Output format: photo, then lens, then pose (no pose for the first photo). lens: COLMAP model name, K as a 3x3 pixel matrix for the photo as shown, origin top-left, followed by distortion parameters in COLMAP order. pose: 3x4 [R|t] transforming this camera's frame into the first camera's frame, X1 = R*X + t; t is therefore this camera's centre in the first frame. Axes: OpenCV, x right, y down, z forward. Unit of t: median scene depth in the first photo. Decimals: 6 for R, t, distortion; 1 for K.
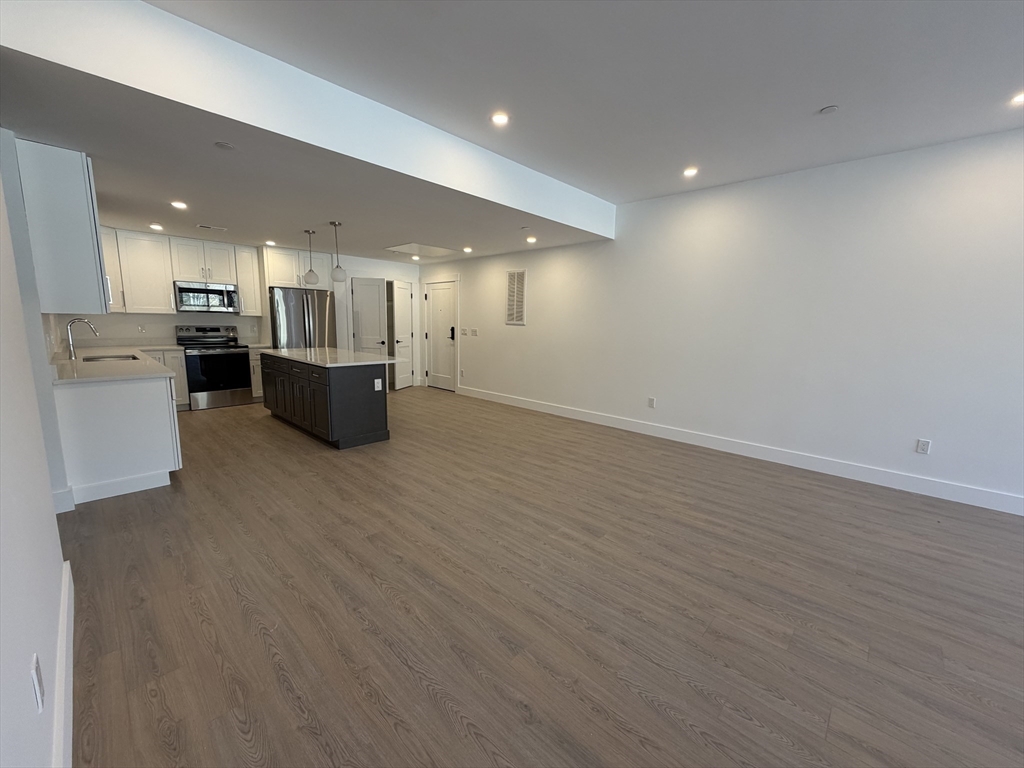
lens RADIAL K [[407.1, 0, 512.0], [0, 407.1, 384.0], [0, 0, 1]] dist [0.000545, 0.000024]
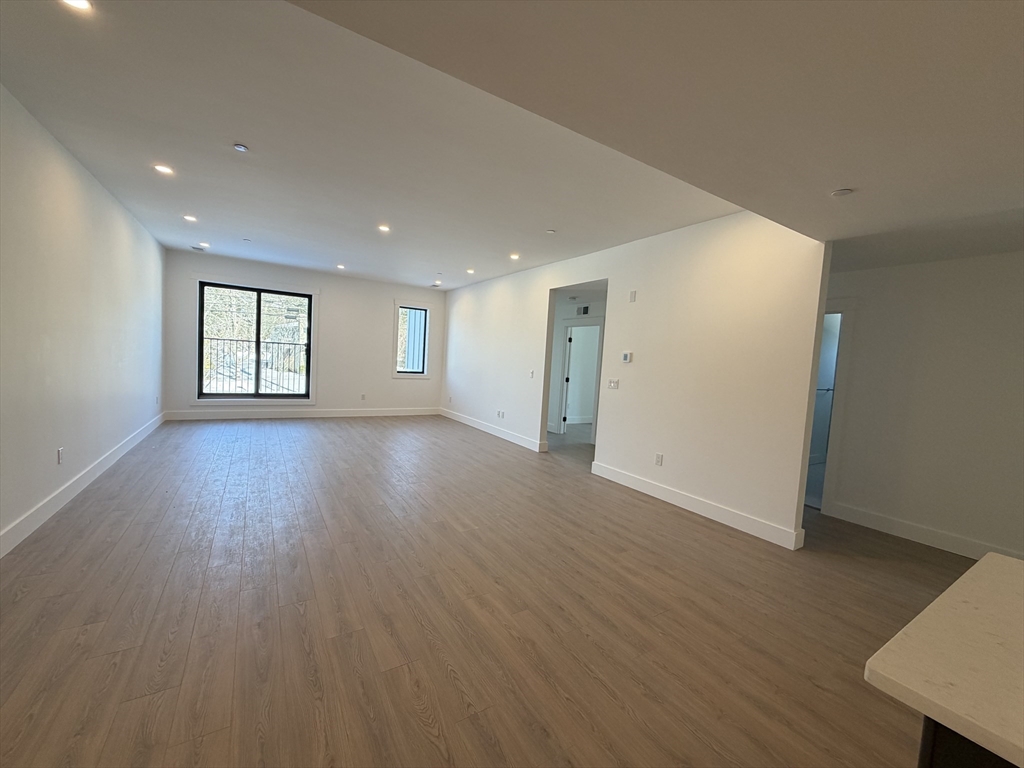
lens RADIAL K [[407.1, 0, 512.0], [0, 407.1, 384.0], [0, 0, 1]] dist [0.000545, 0.000024]
pose [[-0.964764, -0.095103, 0.245327, -0.196647], [-0.041913, 0.976034, 0.213542, -0.239136], [-0.259756, 0.195736, -0.945629, 1.492220]]
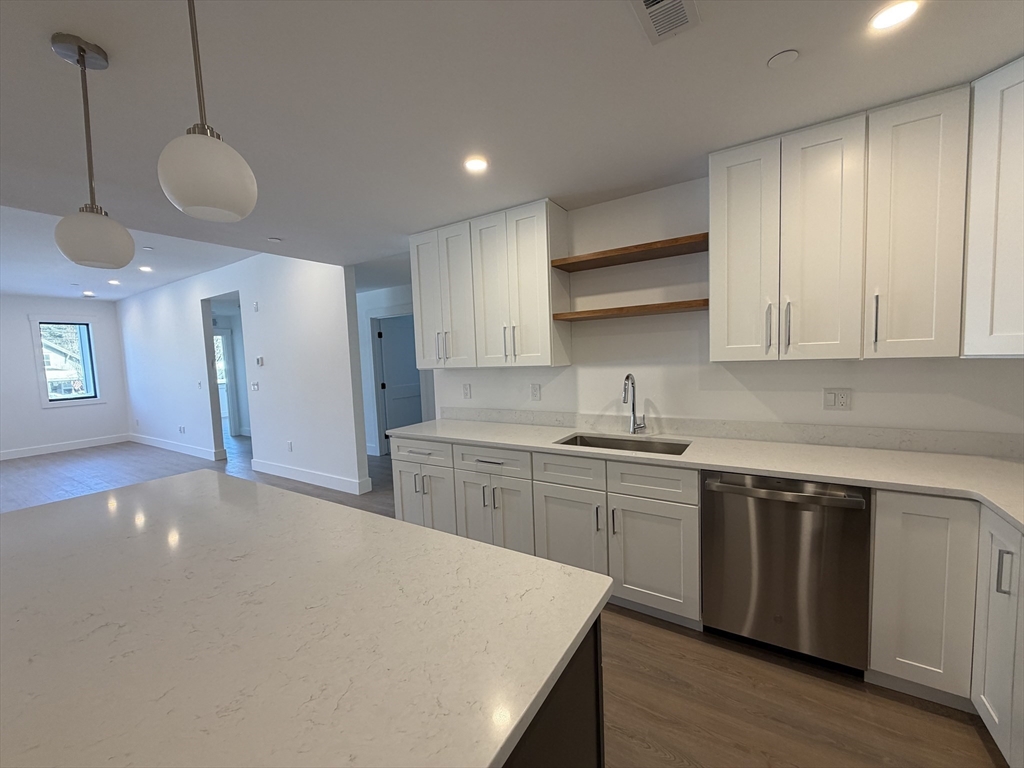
lens RADIAL K [[407.1, 0, 512.0], [0, 407.1, 384.0], [0, 0, 1]] dist [0.000545, 0.000024]
pose [[-0.983198, 0.035510, -0.179055, -0.862014], [-0.005195, 0.975057, 0.221895, -0.310710], [0.182469, 0.219097, -0.958489, 1.730749]]
